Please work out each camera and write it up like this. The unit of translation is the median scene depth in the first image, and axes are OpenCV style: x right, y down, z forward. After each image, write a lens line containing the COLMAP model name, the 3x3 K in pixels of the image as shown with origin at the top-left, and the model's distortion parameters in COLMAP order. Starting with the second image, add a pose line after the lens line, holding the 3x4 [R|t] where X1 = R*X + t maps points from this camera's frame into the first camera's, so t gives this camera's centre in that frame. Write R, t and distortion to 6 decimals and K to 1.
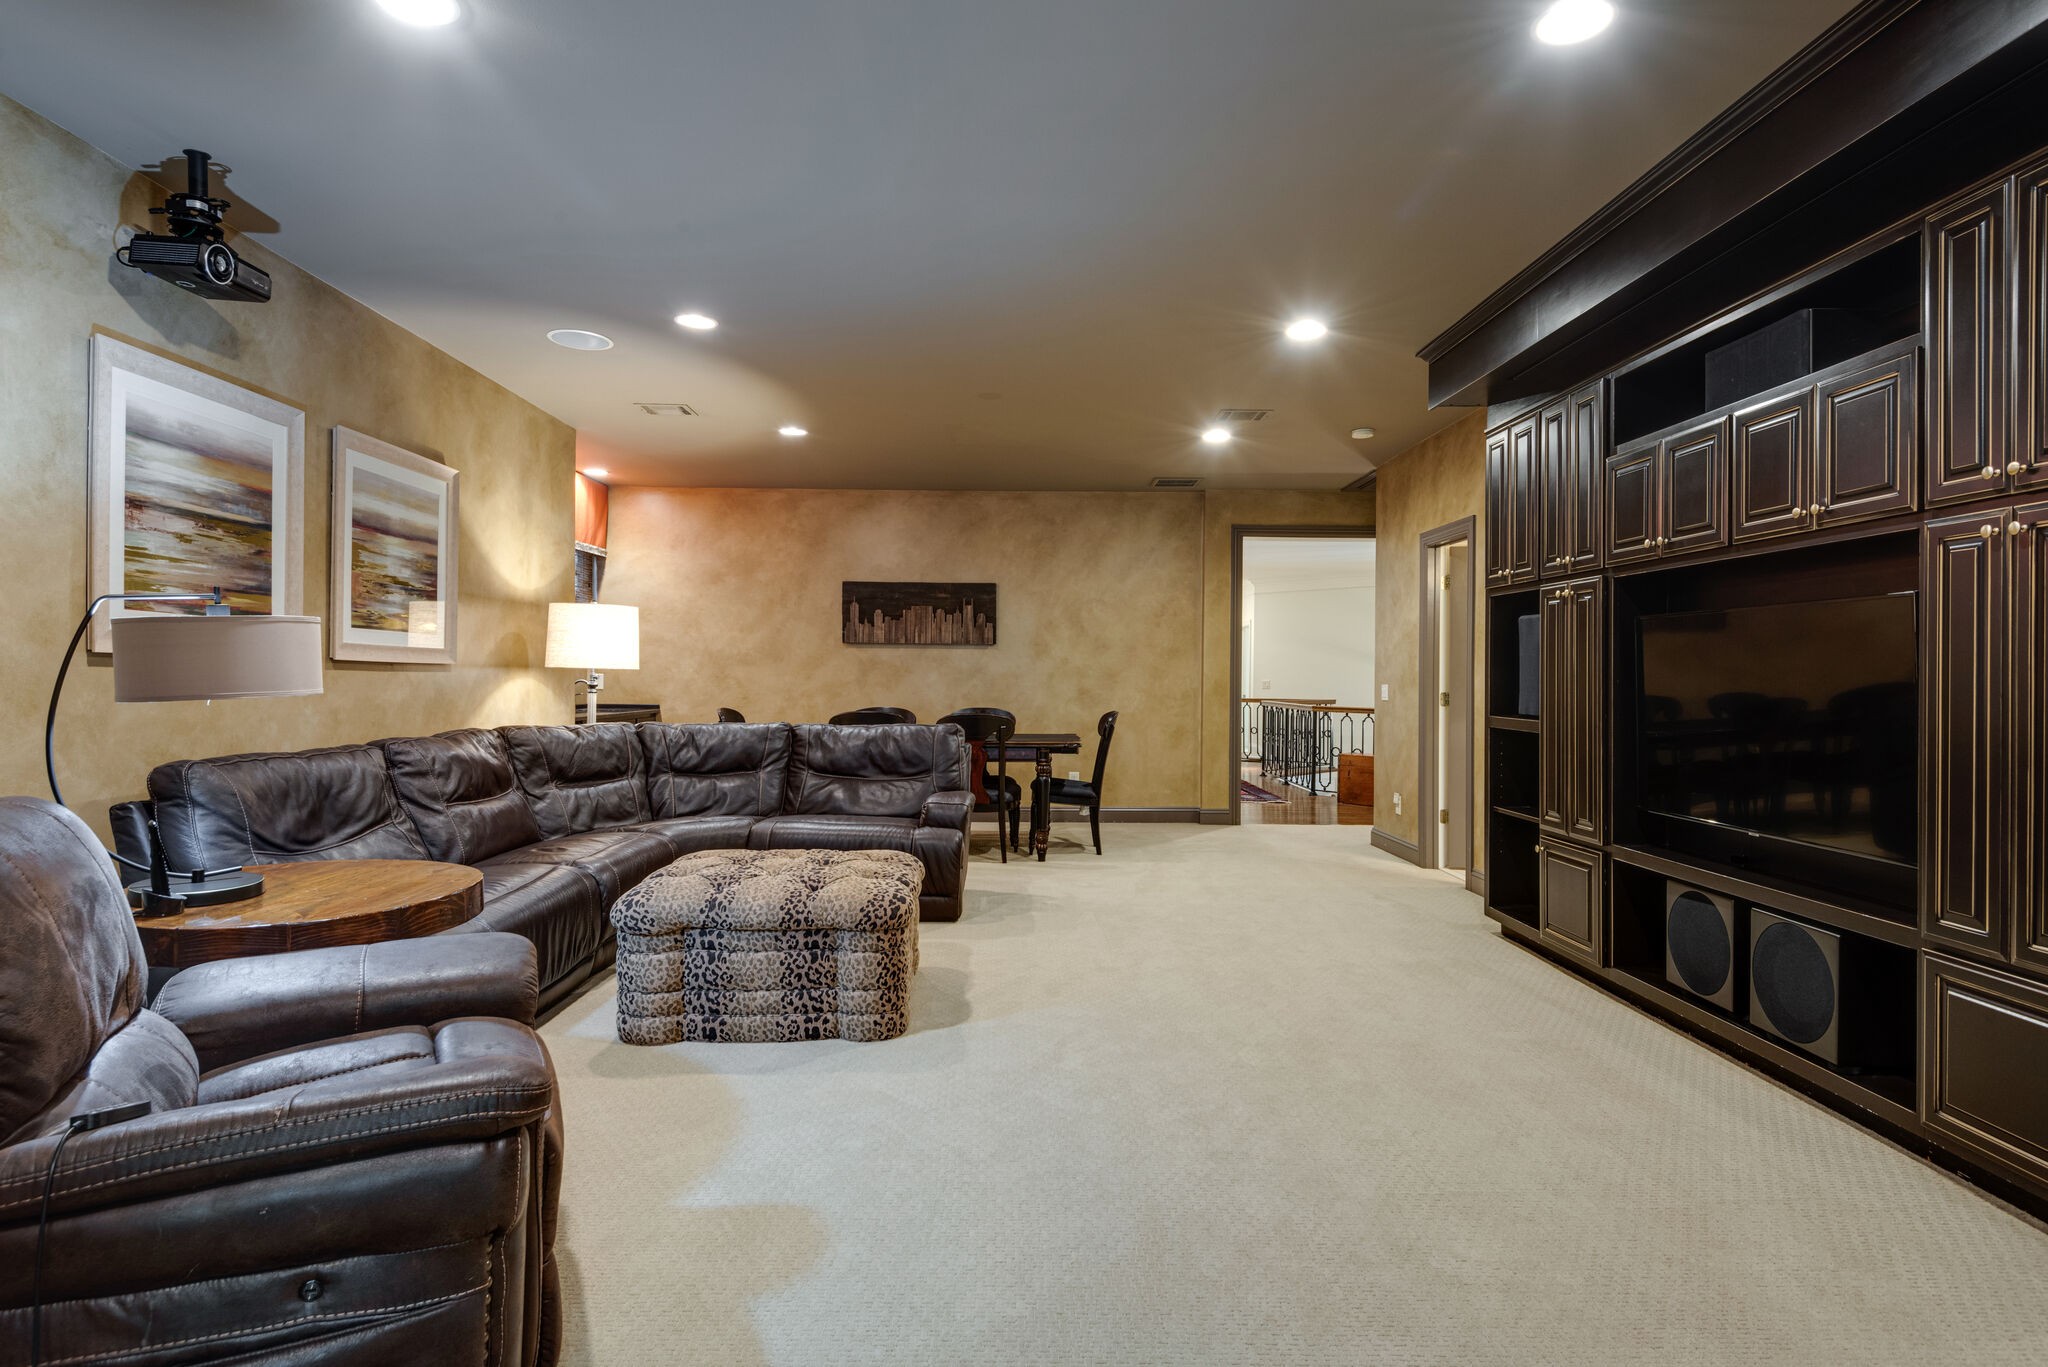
lens RADIAL K [[1027.9, 0, 1030.5], [0, 1027.9, 681.8], [0, 0, 1]] dist [-0.001268, 0.000021]
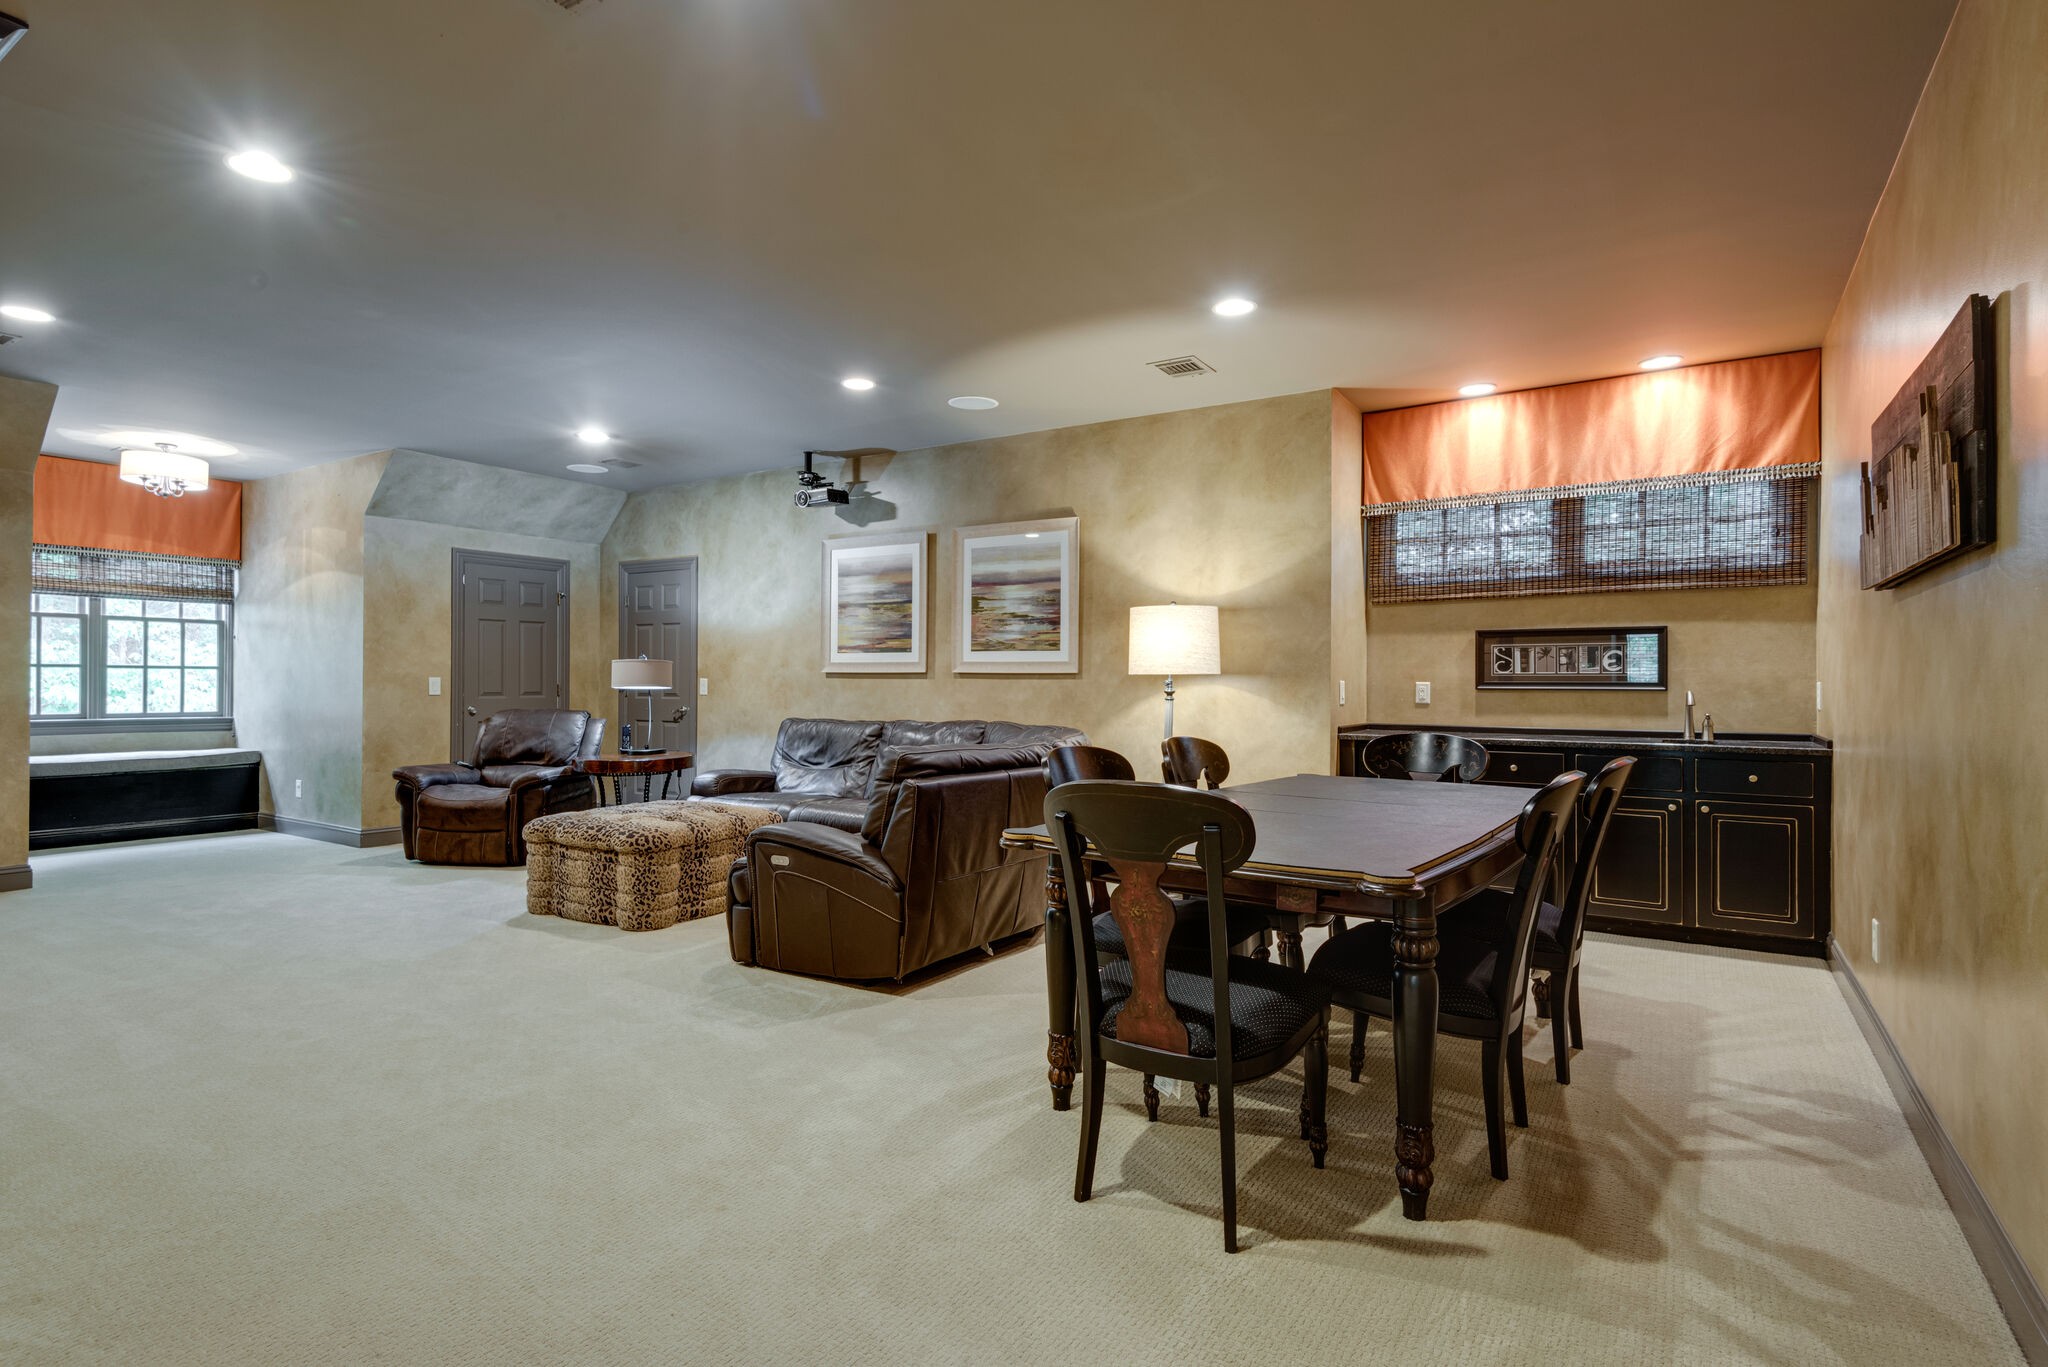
lens RADIAL K [[1027.9, 0, 1036.2], [0, 1027.9, 677.0], [0, 0, 1]] dist [-0.001268, 0.000021]
pose [[-0.543679, -0.016461, -0.839132, 0.590894], [-0.013784, 0.999848, -0.010683, 0.001462], [0.839180, 0.005759, -0.543823, 1.904601]]
